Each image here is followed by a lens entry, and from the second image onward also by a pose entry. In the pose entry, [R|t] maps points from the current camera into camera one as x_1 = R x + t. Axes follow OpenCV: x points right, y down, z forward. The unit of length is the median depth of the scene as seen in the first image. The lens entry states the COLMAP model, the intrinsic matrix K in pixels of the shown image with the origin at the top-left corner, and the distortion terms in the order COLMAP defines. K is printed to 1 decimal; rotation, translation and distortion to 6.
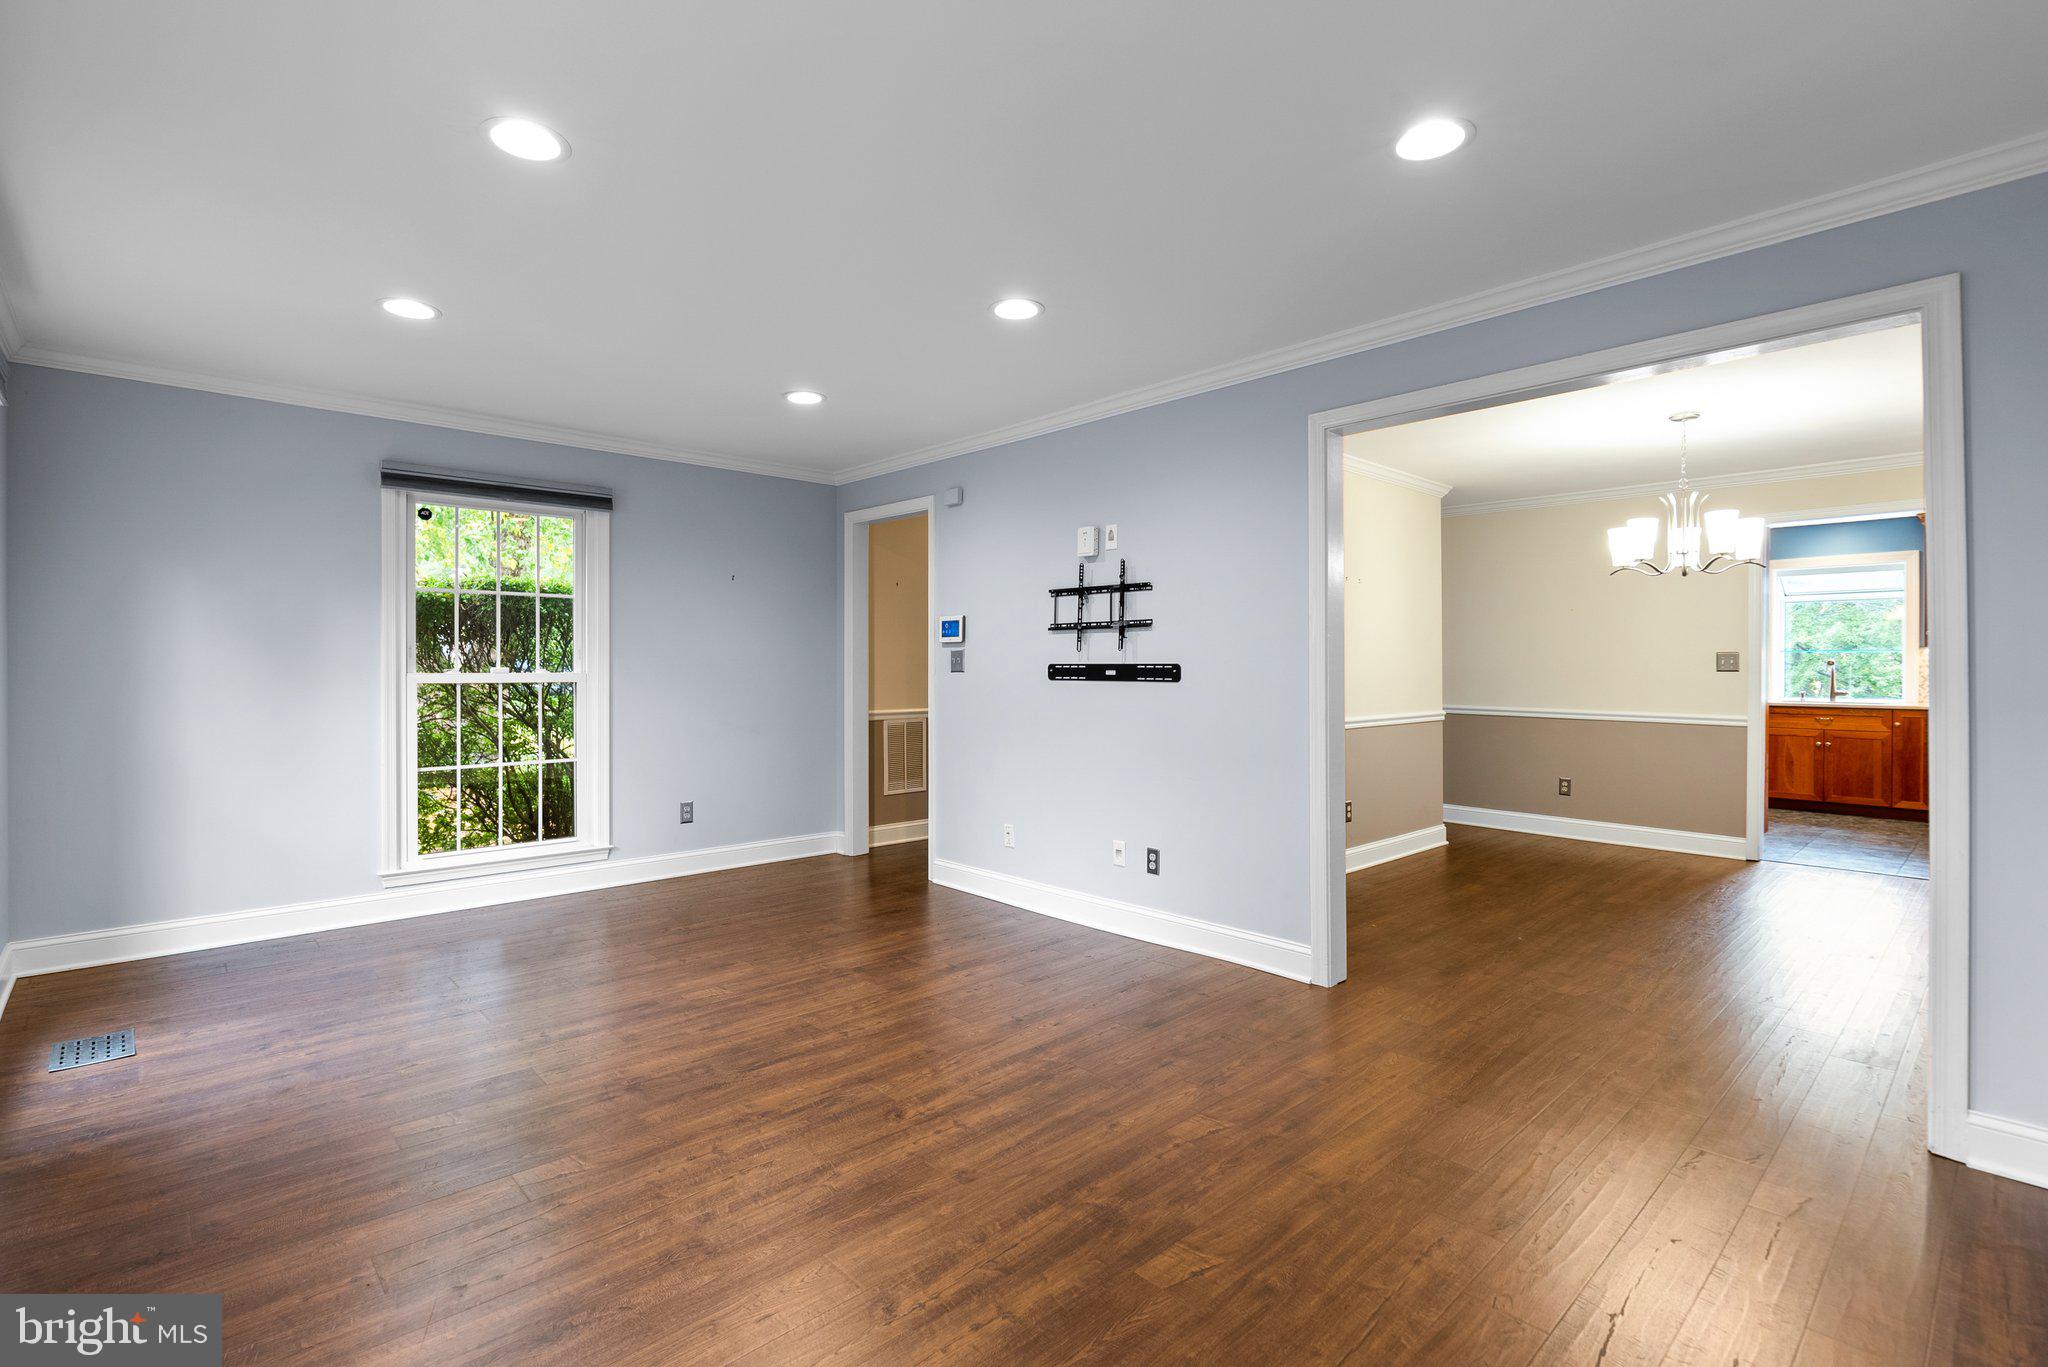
lens RADIAL K [[935.8, 0, 1020.6], [0, 935.8, 667.4], [0, 0, 1]] dist [-0.000968, -0.000014]
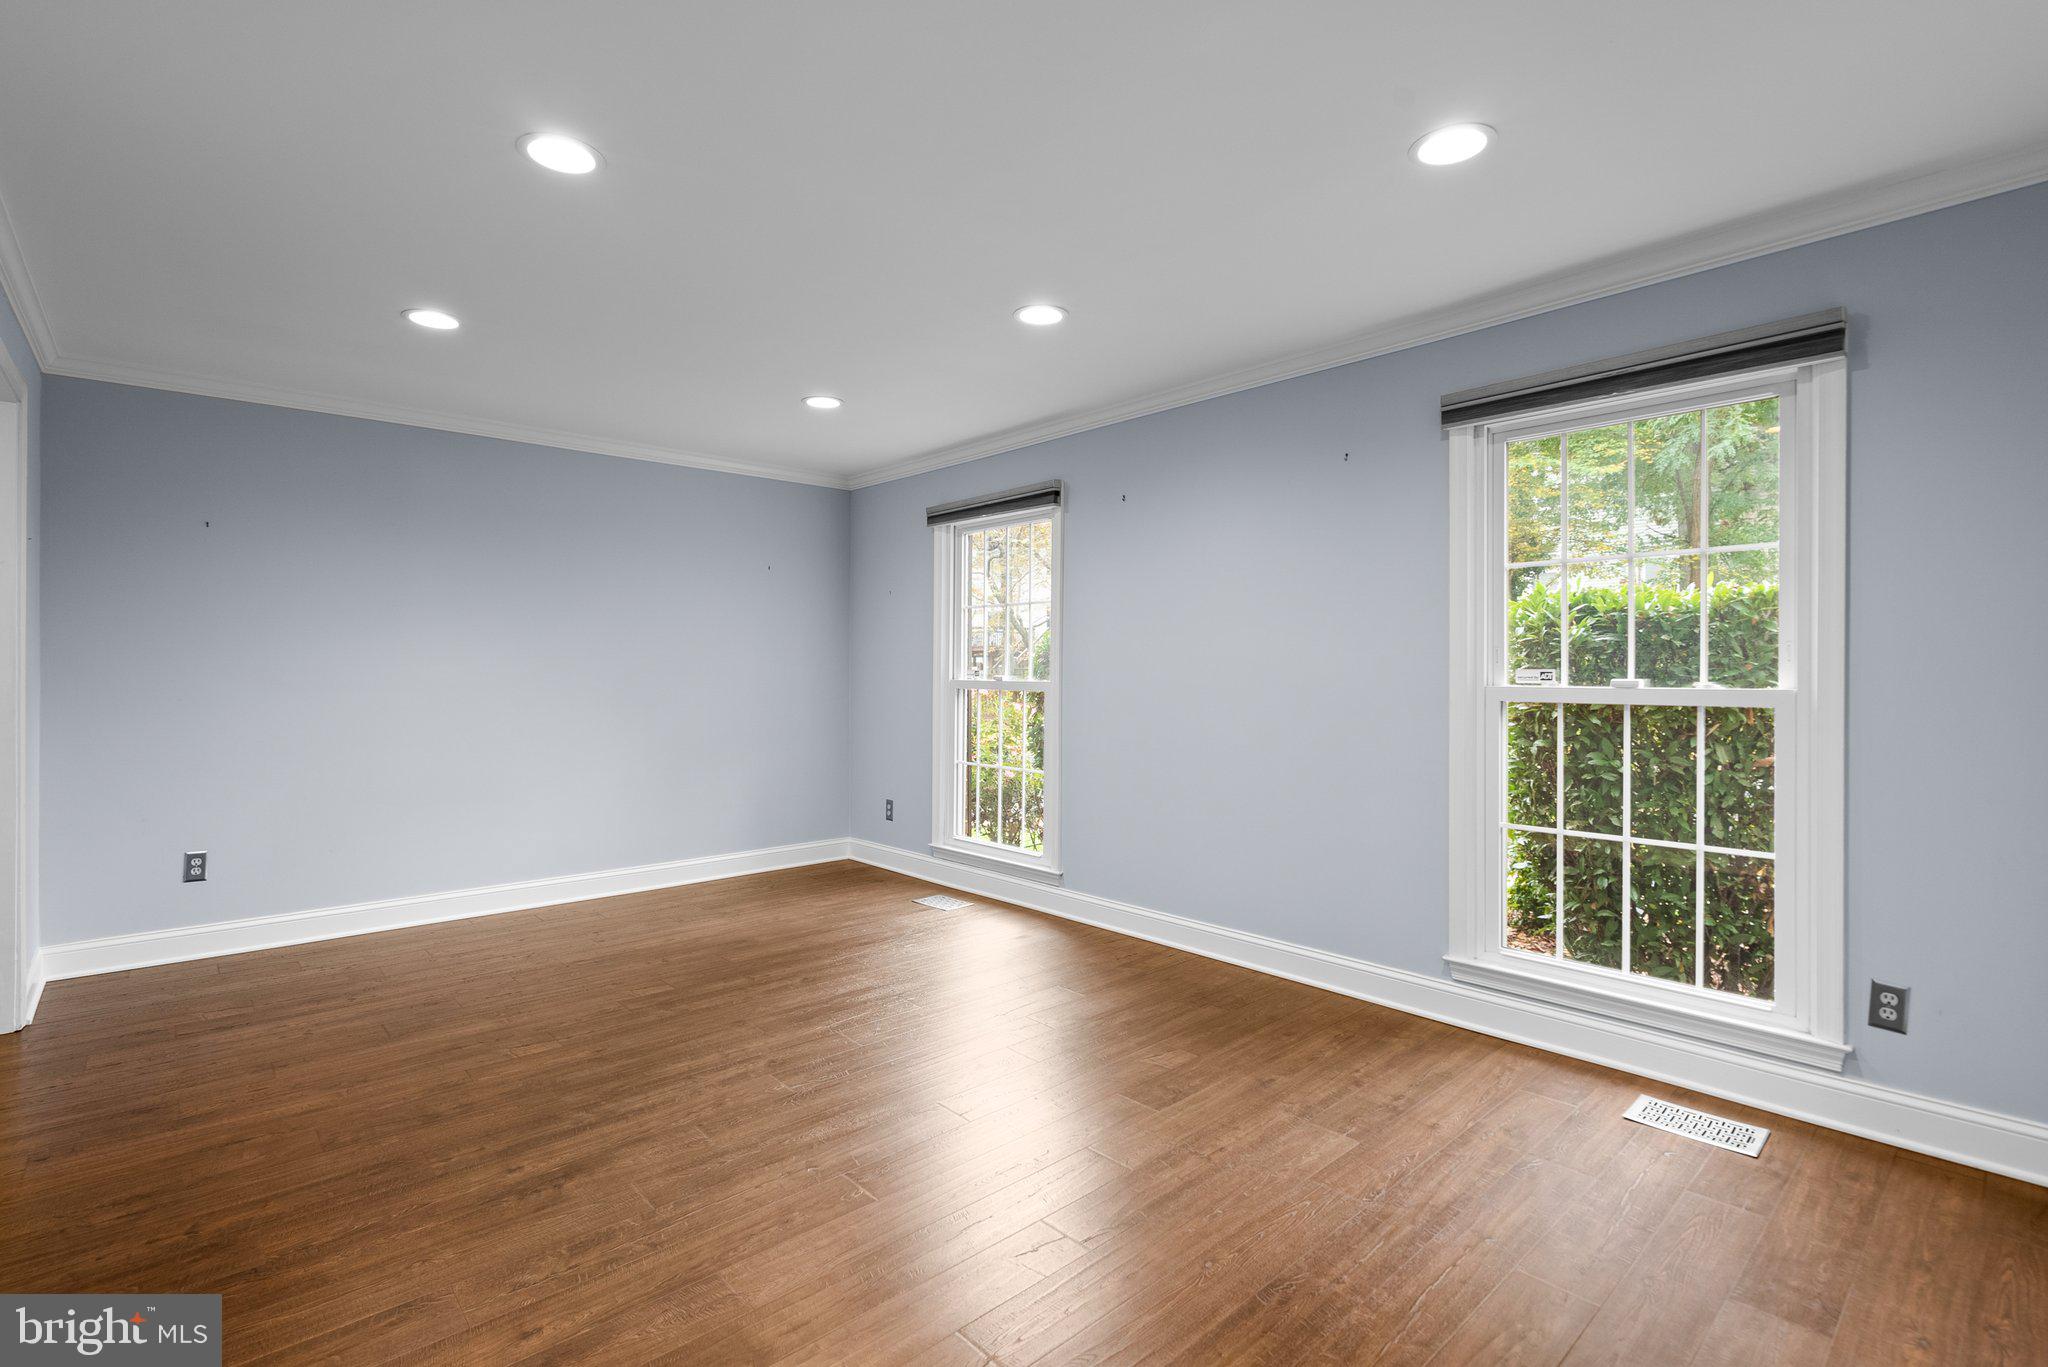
lens RADIAL K [[935.8, 0, 1024.0], [0, 935.8, 677.2], [0, 0, 1]] dist [-0.000968, -0.000014]
pose [[-0.999969, -0.003117, 0.007255, -0.170310], [-0.003052, 0.999956, 0.008911, -0.002040], [-0.007282, 0.008888, -0.999934, 0.818758]]
